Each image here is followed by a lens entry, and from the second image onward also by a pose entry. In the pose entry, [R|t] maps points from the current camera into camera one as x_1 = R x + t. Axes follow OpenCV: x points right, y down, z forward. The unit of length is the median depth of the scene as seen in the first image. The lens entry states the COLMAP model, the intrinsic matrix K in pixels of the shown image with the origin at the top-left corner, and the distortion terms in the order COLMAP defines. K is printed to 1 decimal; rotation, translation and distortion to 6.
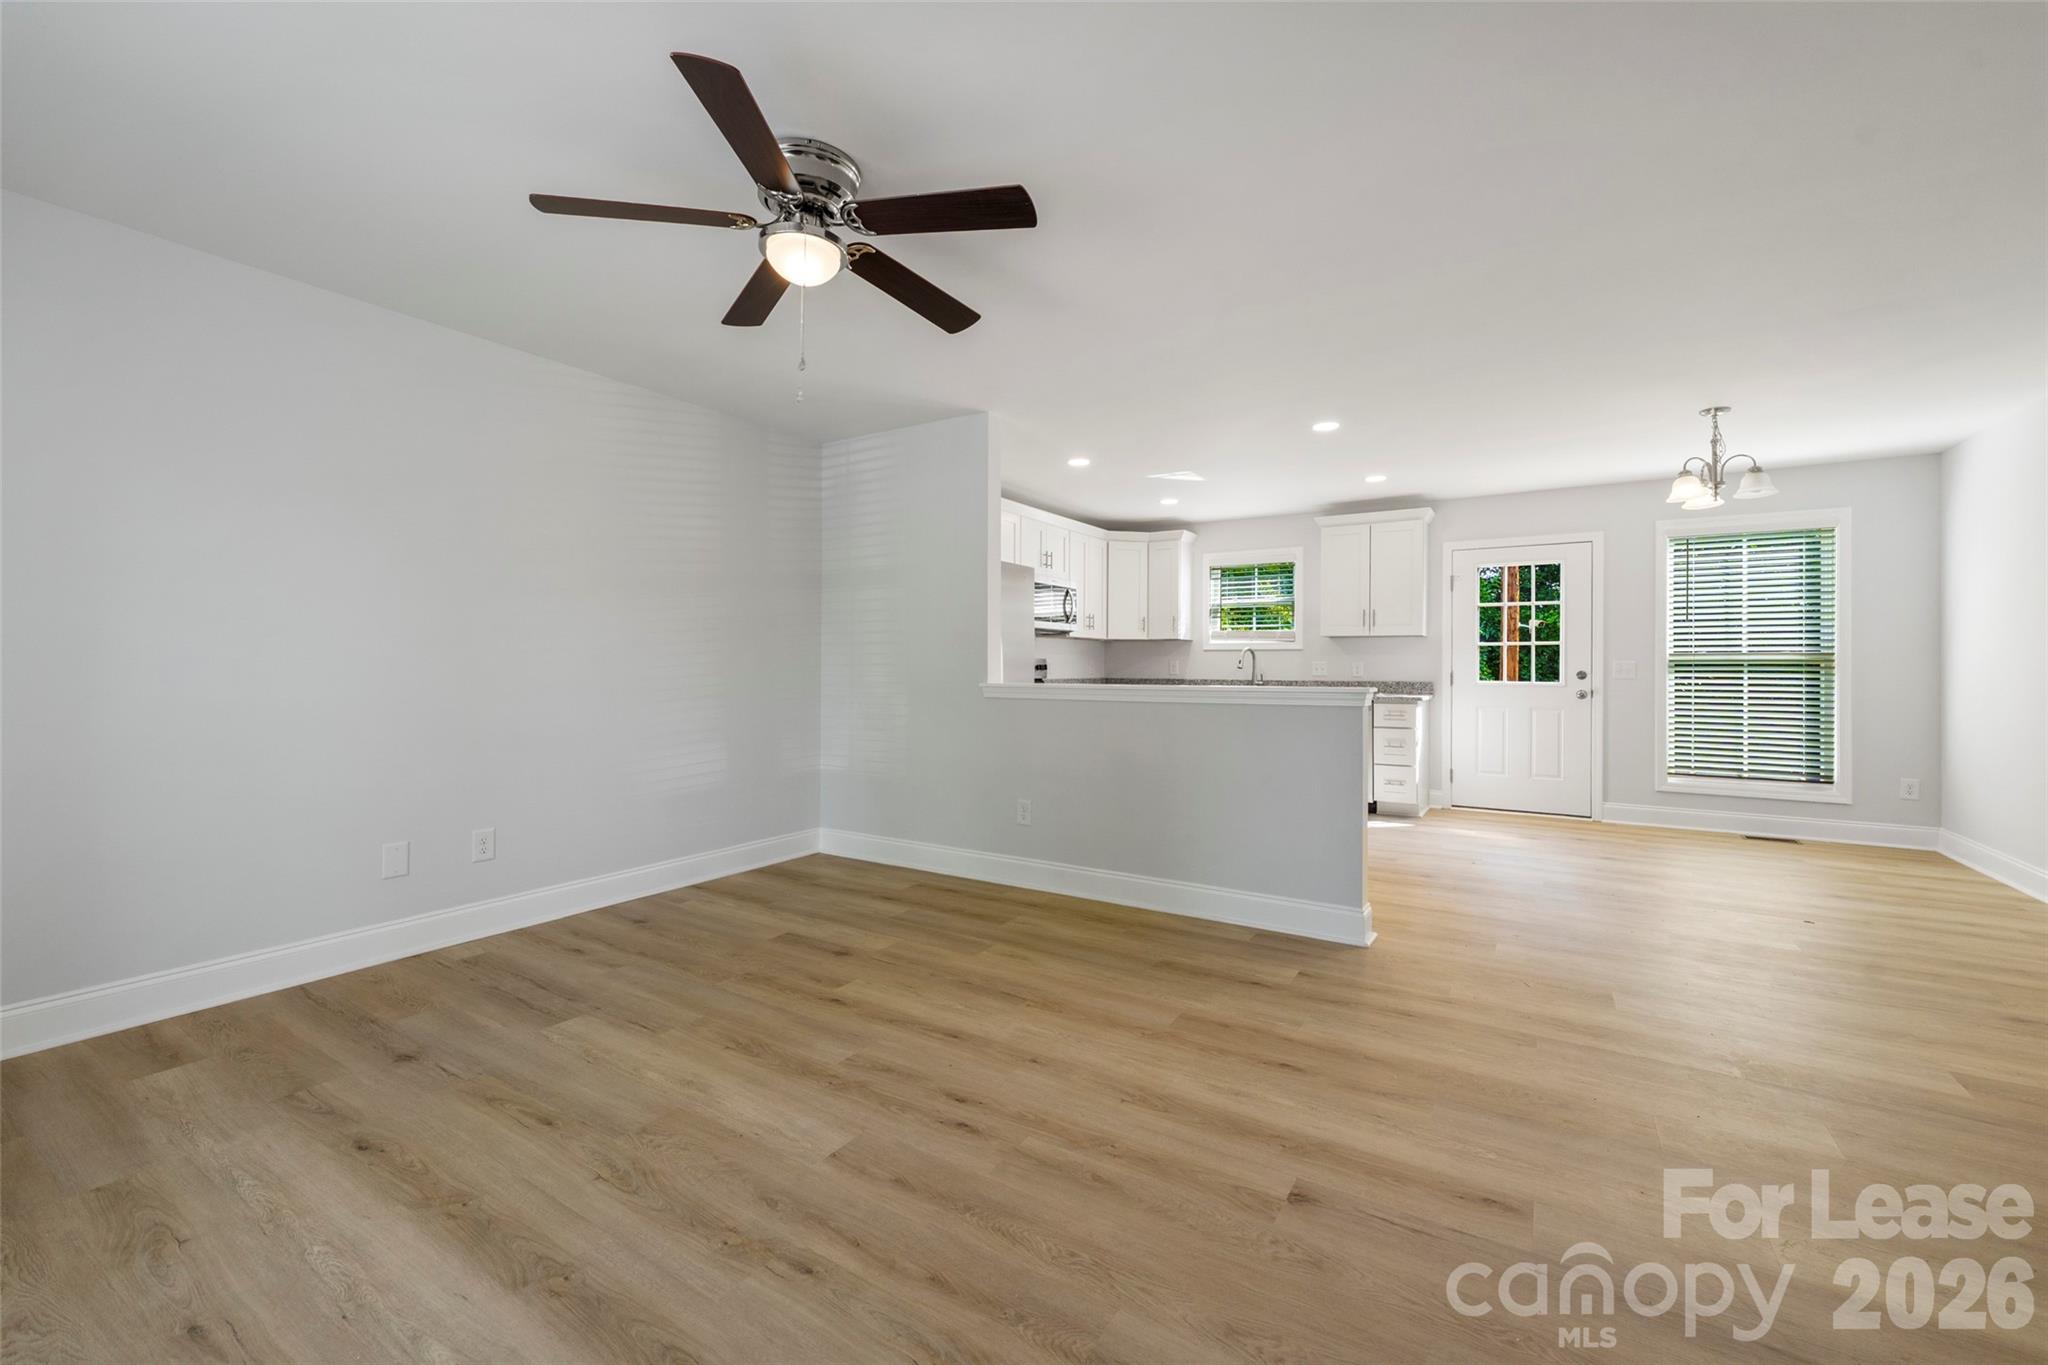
lens RADIAL K [[816.3, 0, 1018.7], [0, 816.3, 668.7], [0, 0, 1]] dist [0.000382, 0.000165]
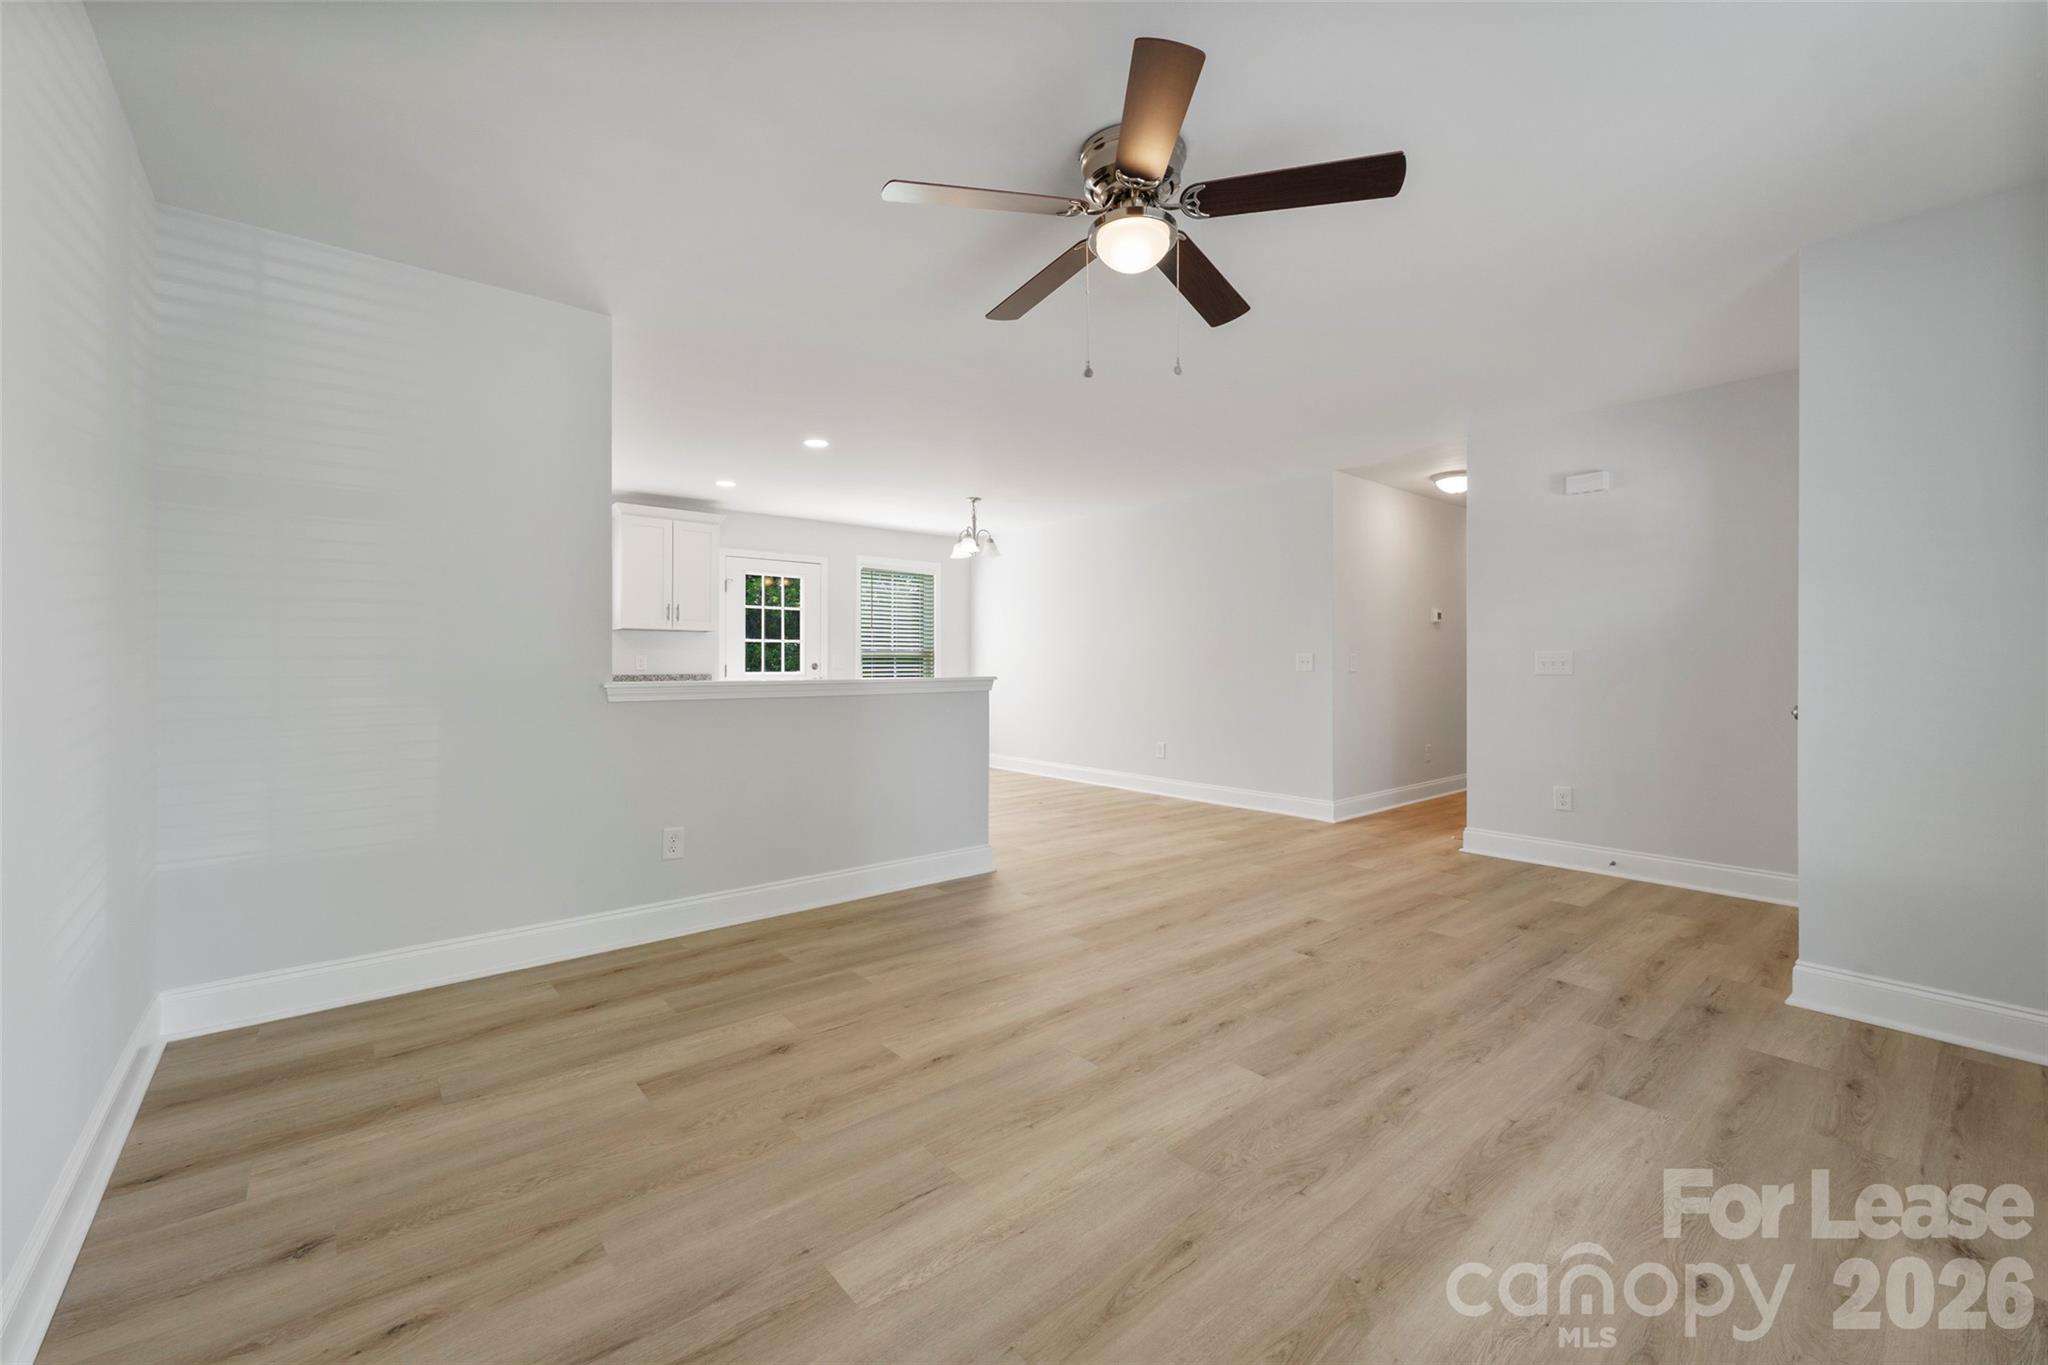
lens RADIAL K [[816.3, 0, 1018.7], [0, 816.3, 668.7], [0, 0, 1]] dist [0.000382, 0.000165]
pose [[0.313015, -0.011335, 0.949680, -0.873177], [0.002995, 0.999936, 0.010947, -0.003437], [-0.949743, -0.000582, 0.313029, 0.581159]]
